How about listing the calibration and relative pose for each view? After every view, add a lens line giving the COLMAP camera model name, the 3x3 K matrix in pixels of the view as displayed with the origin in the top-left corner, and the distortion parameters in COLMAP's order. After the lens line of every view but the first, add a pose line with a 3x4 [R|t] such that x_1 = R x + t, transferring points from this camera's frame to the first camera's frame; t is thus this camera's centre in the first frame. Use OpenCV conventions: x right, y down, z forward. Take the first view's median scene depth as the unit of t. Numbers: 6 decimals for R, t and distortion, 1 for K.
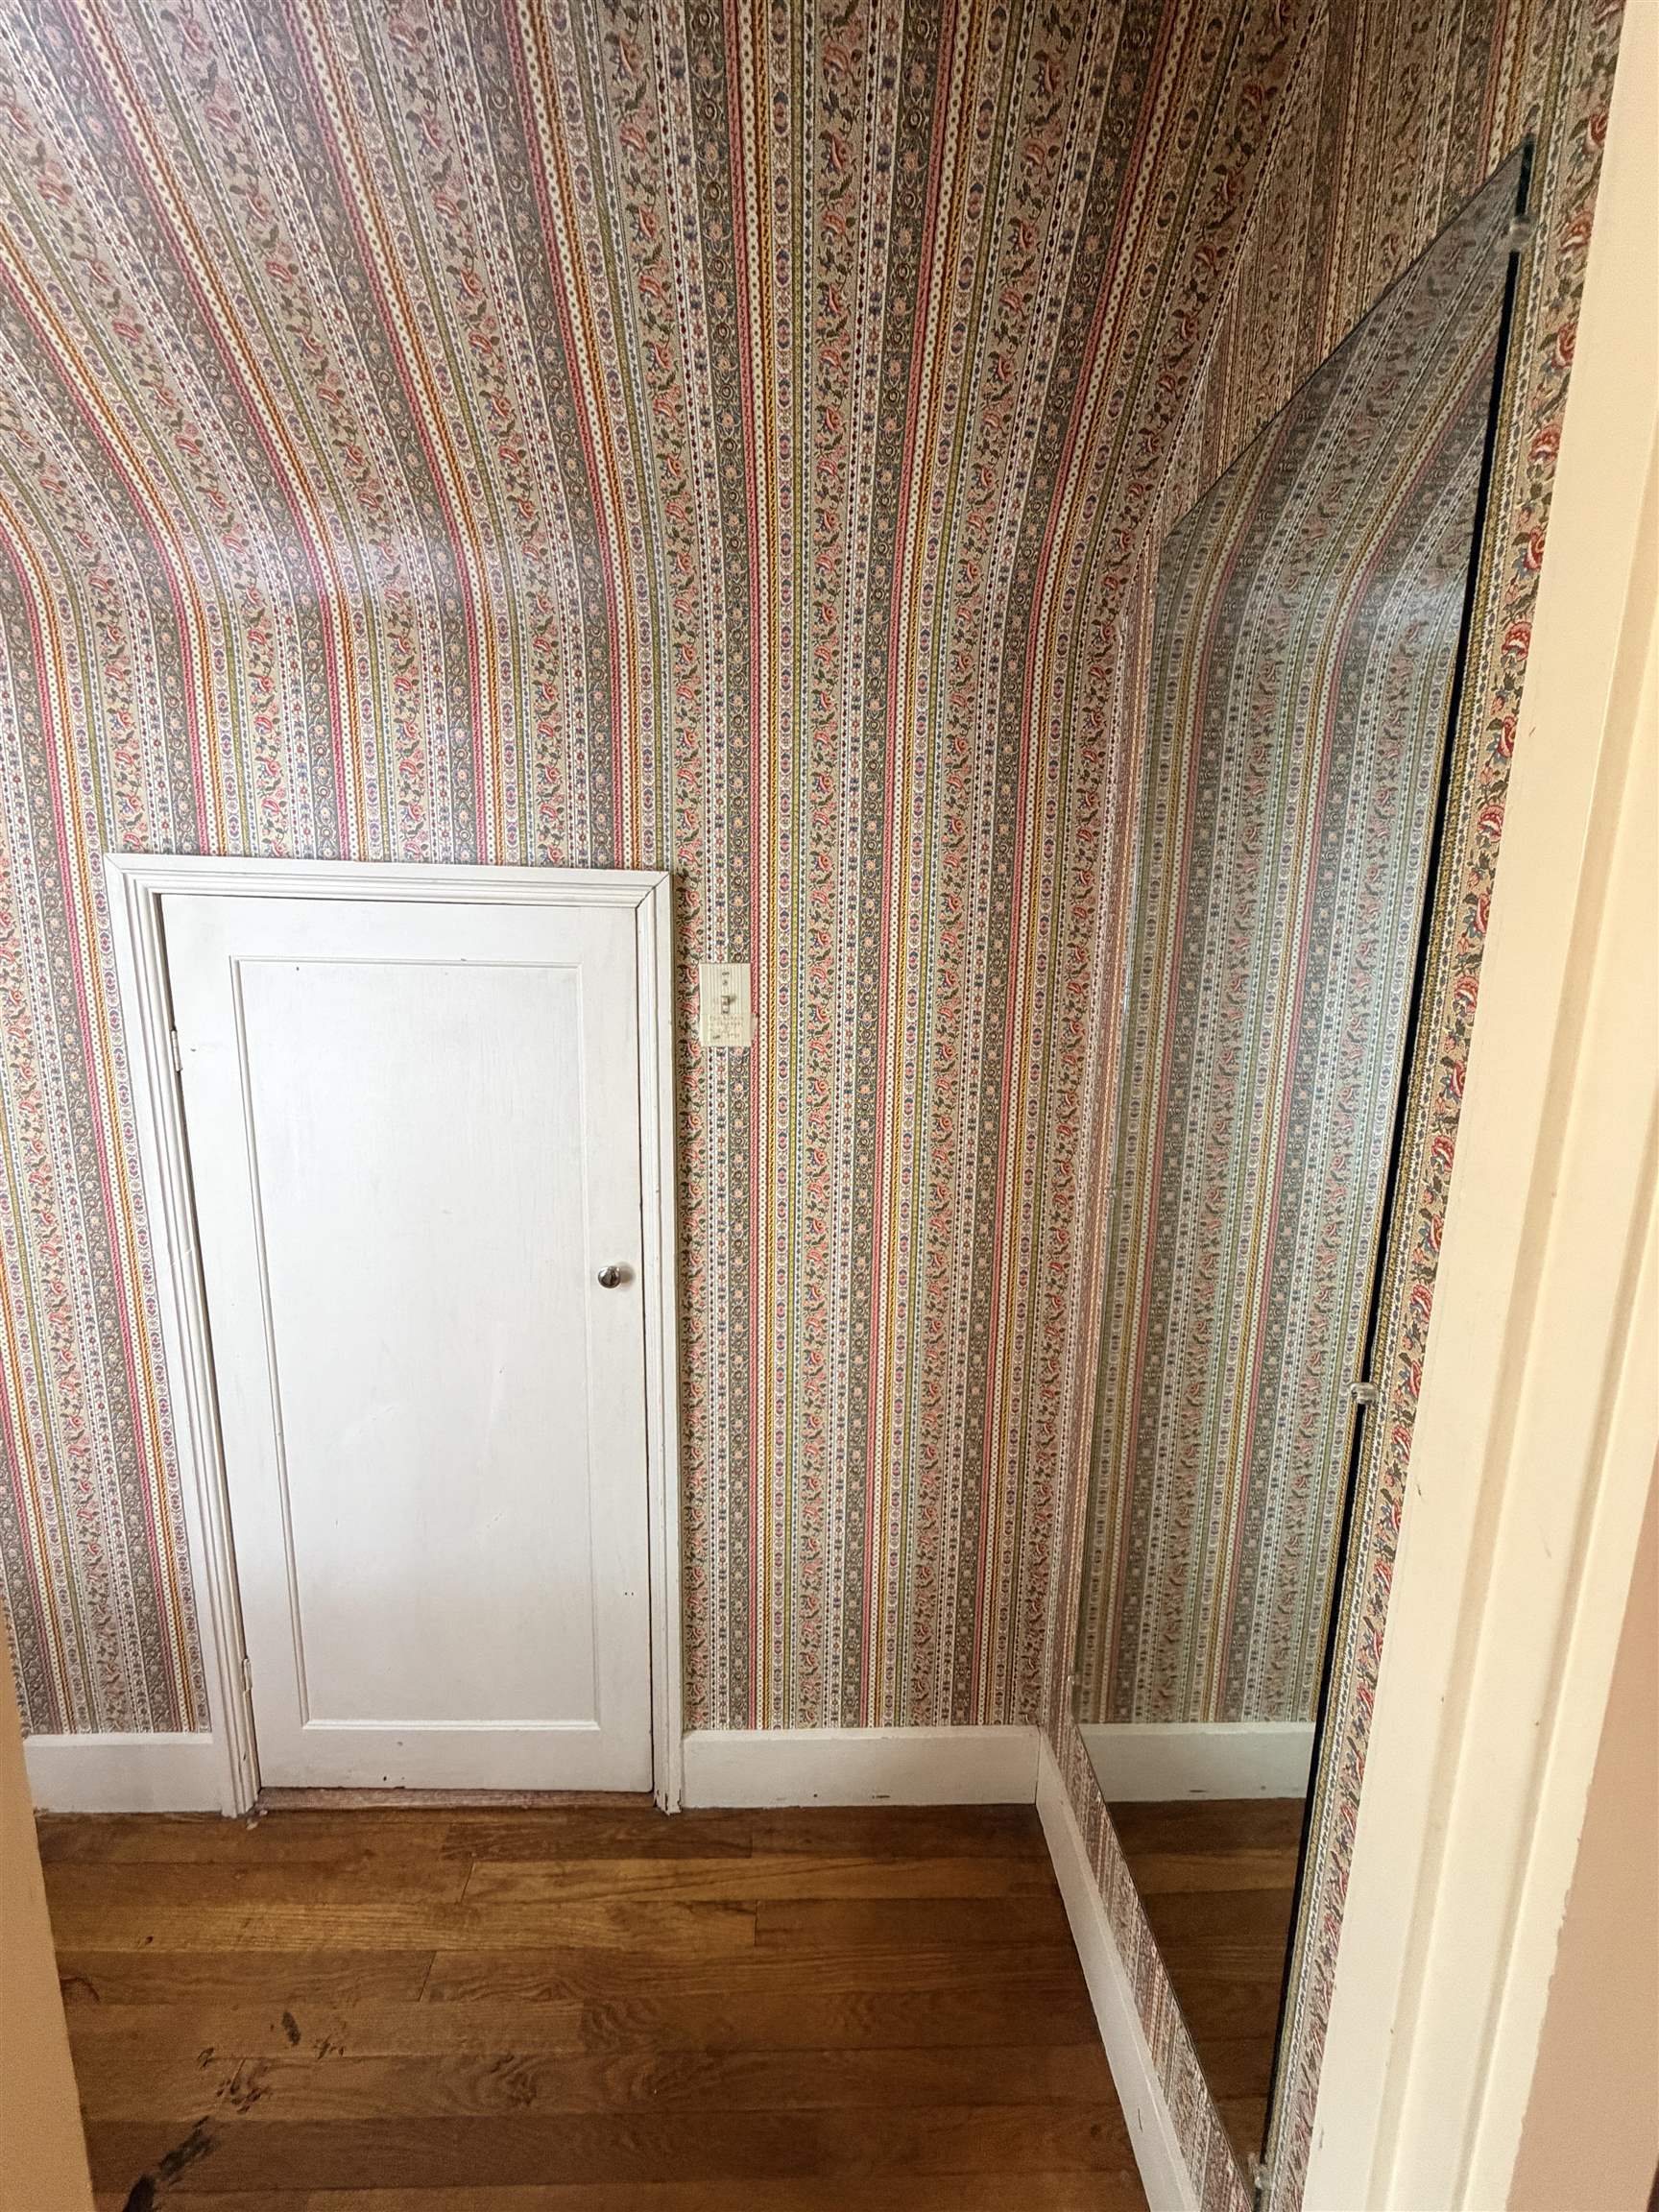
lens RADIAL K [[880.6, 0, 835.3], [0, 880.6, 1131.9], [0, 0, 1]] dist [0.000051, 0.000153]
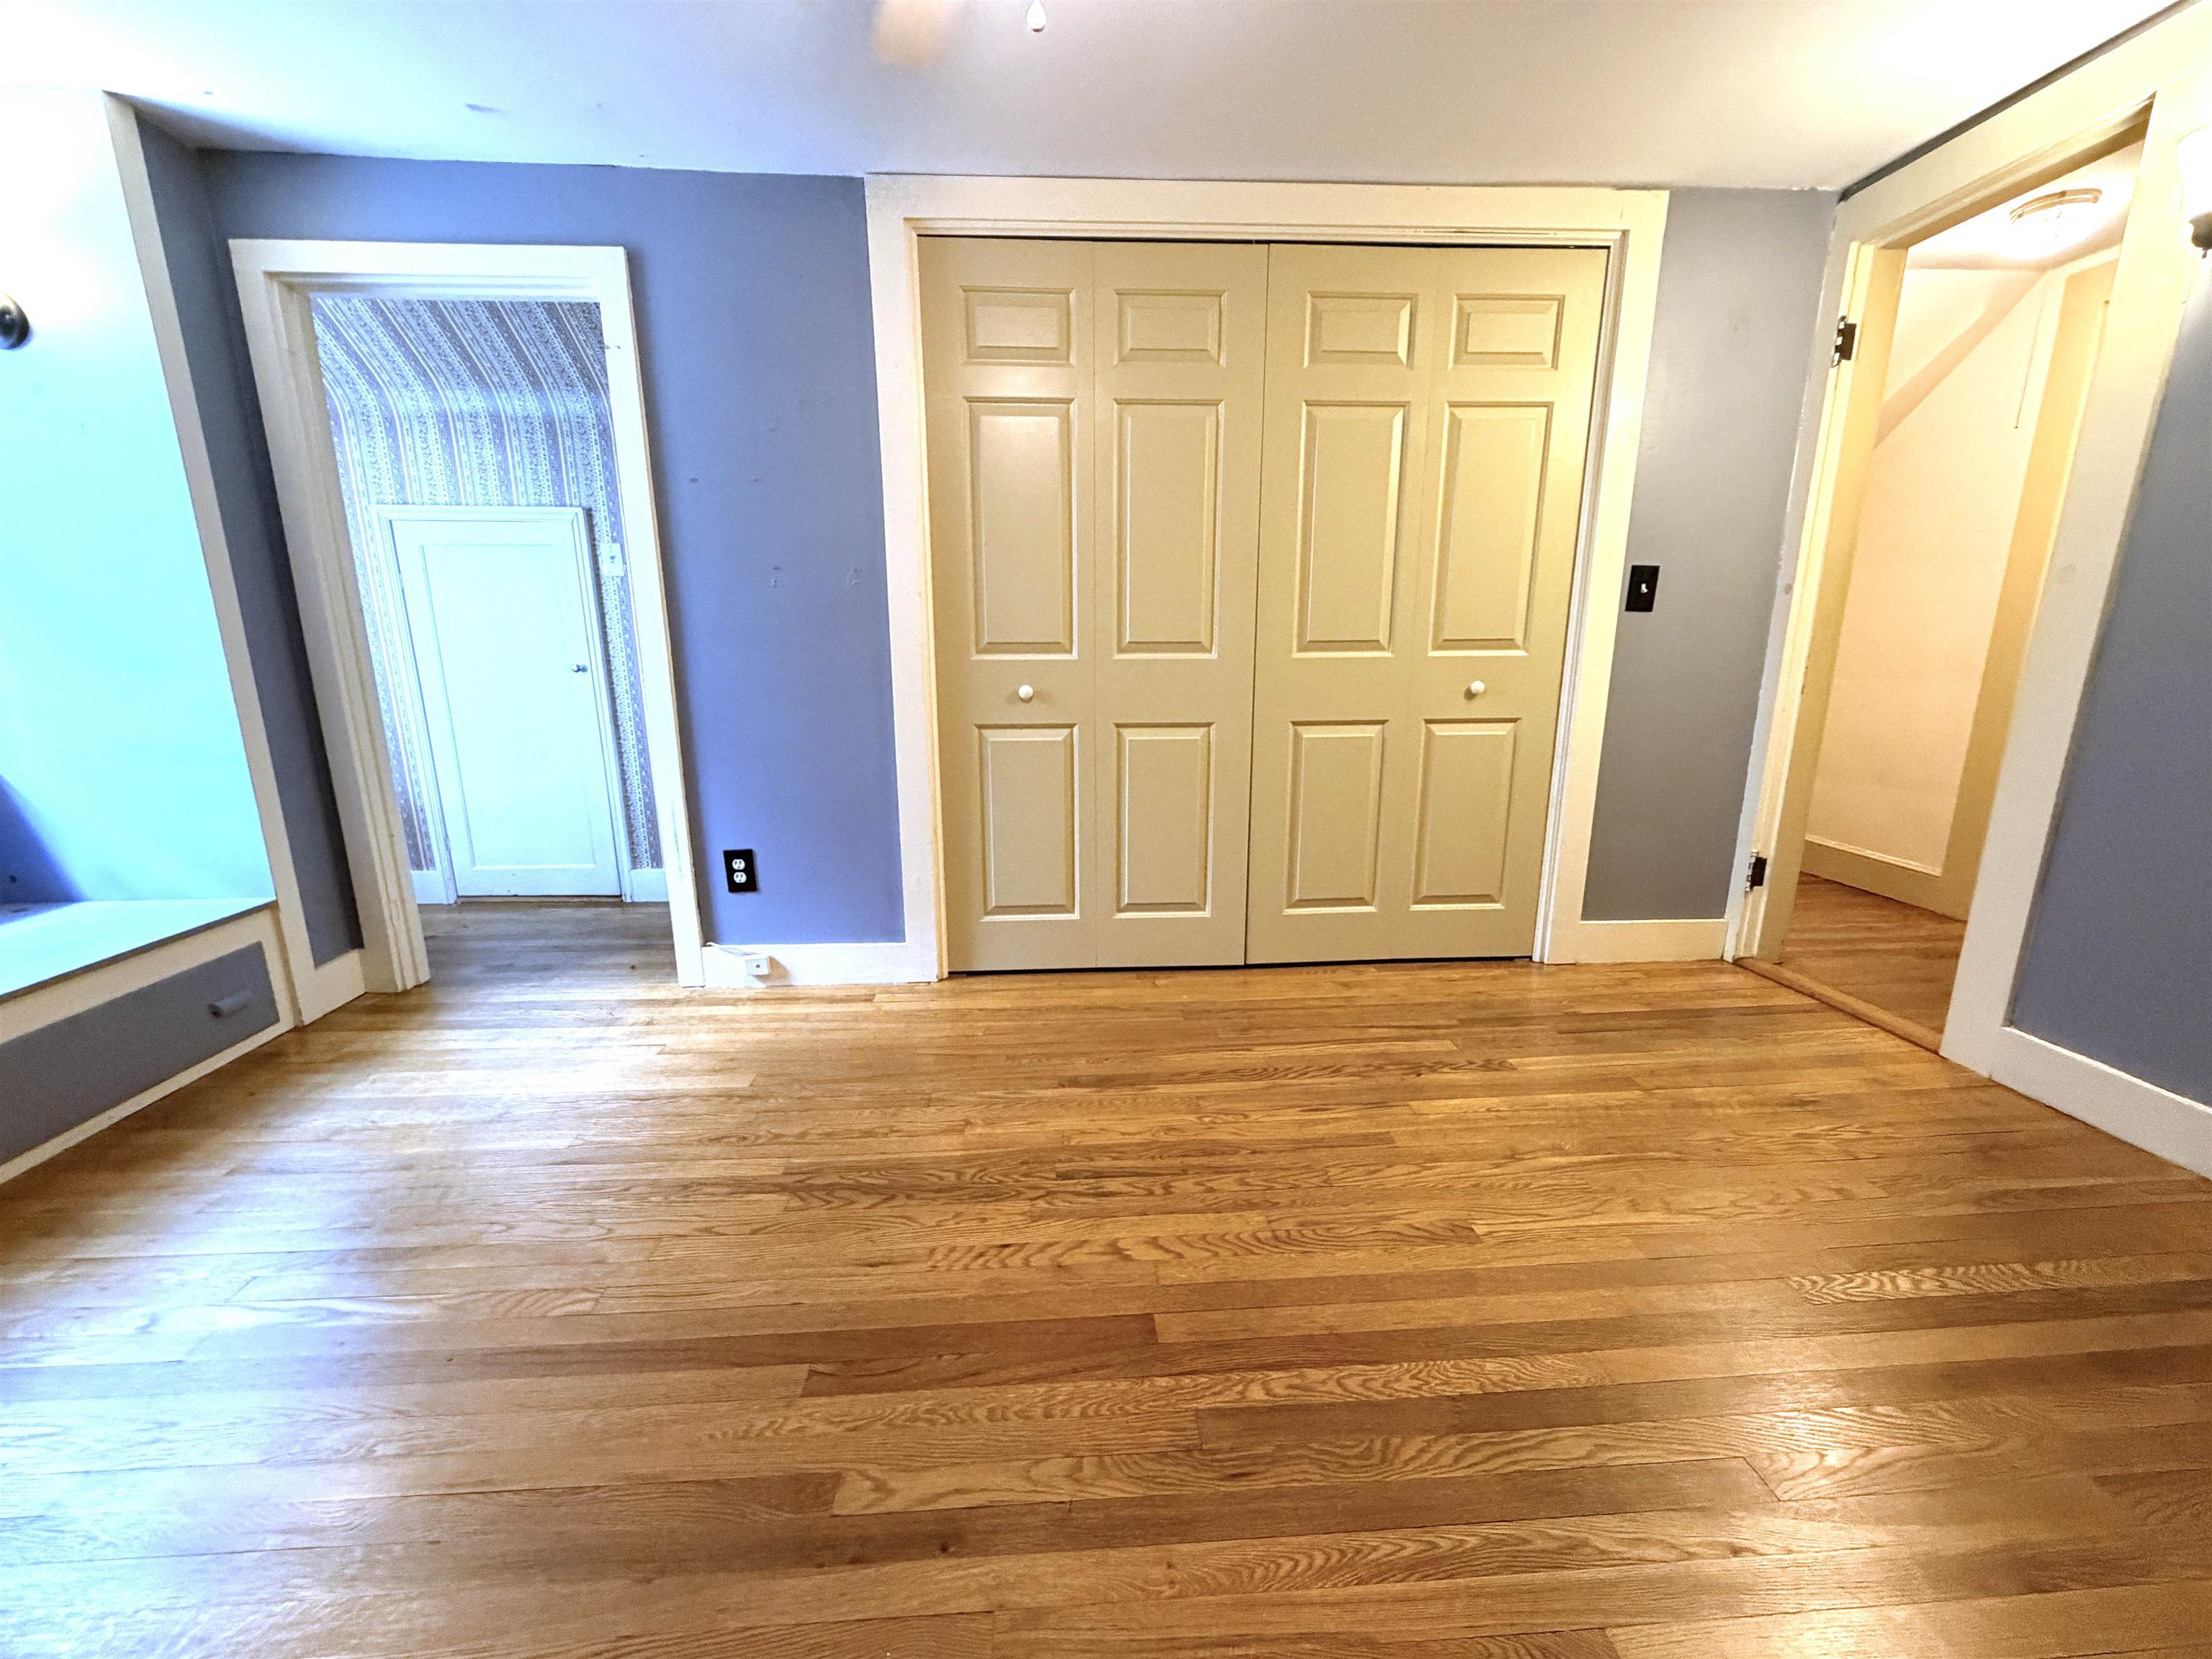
lens RADIAL K [[881.4, 0, 1098.4], [0, 881.4, 834.0], [0, 0, 1]] dist [0.000304, -0.000088]
pose [[0.999673, -0.023657, 0.009743, 1.336510], [0.023084, 0.998211, 0.055162, 0.585656], [-0.011031, -0.054919, 0.998430, -1.757133]]
